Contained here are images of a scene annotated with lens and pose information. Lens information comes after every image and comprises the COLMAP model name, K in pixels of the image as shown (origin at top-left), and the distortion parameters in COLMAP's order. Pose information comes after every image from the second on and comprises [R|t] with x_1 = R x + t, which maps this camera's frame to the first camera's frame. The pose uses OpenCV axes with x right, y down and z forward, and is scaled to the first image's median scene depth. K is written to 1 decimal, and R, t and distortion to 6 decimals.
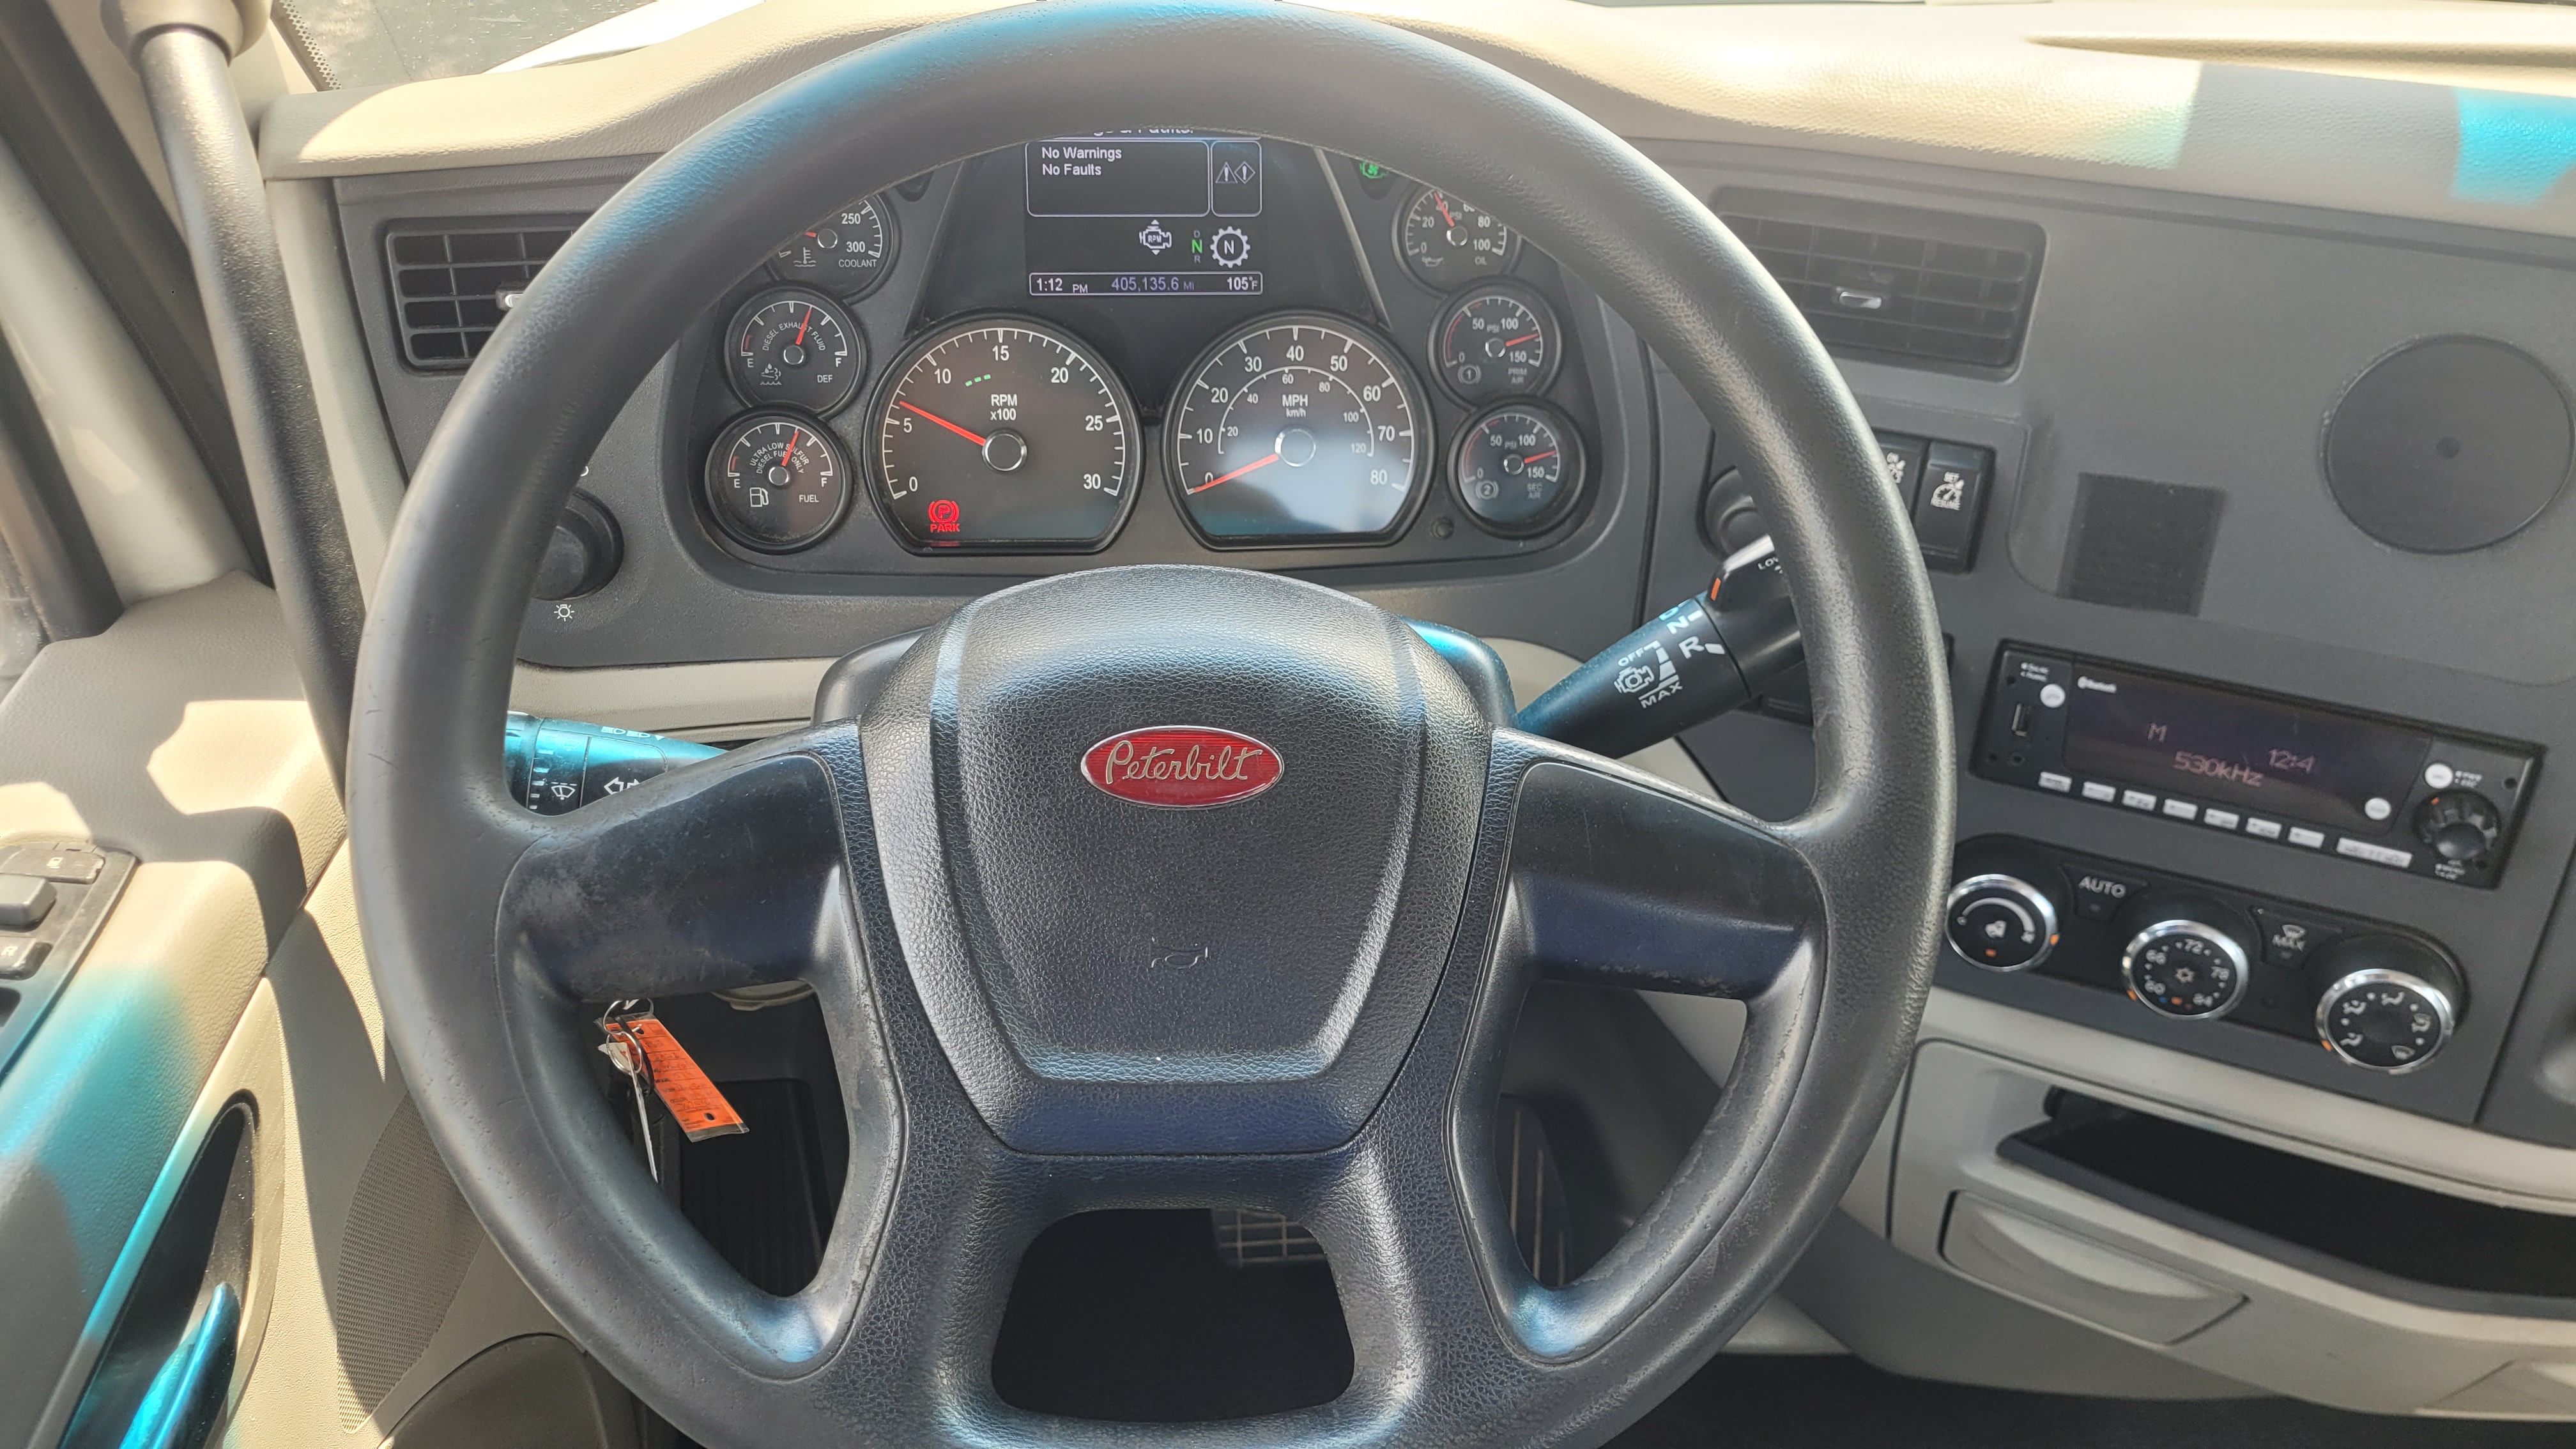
lens RADIAL K [[1973.1, 0, 1288.0], [0, 1973.1, 724.5], [0, 0, 1]] dist [0.007373, 0.000781]
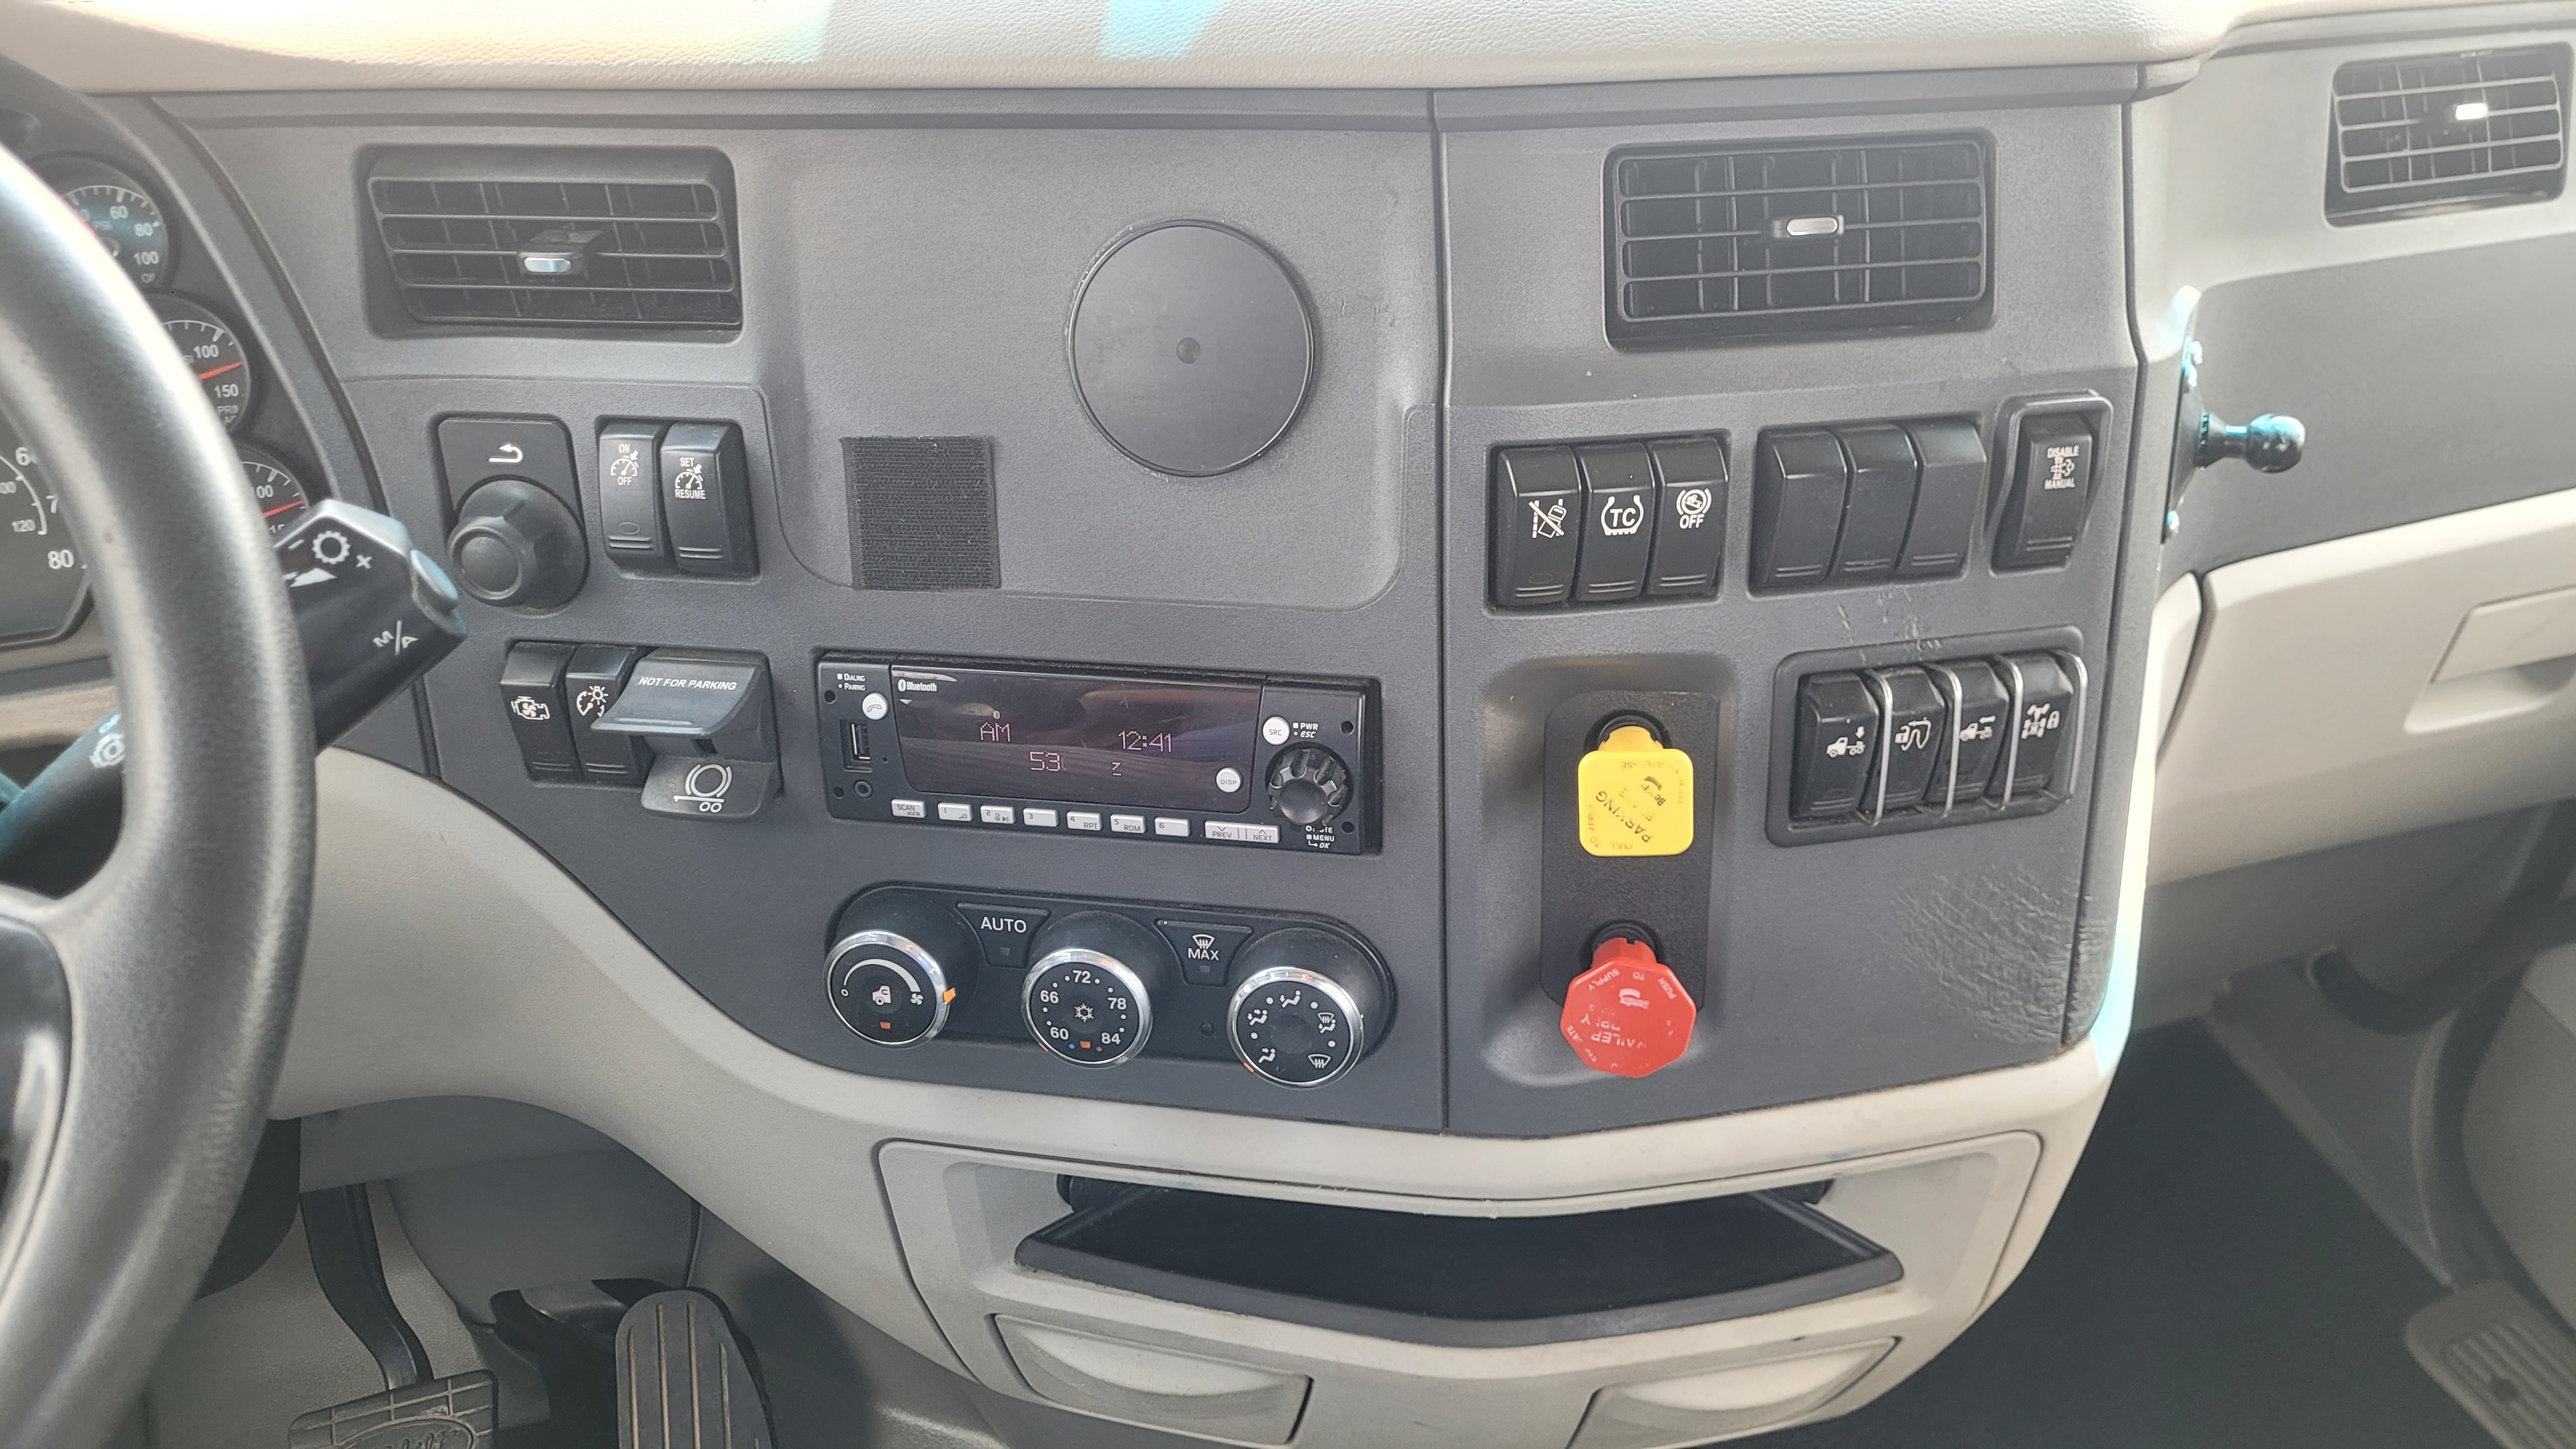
lens RADIAL K [[1955.3, 0, 1296.5], [0, 1955.3, 717.1], [0, 0, 1]] dist [0.053267, -0.003269]
pose [[0.974802, -0.140449, 0.173309, 0.396615], [0.154634, 0.985403, -0.071196, 0.072906], [-0.160779, 0.096202, 0.982291, 0.148971]]
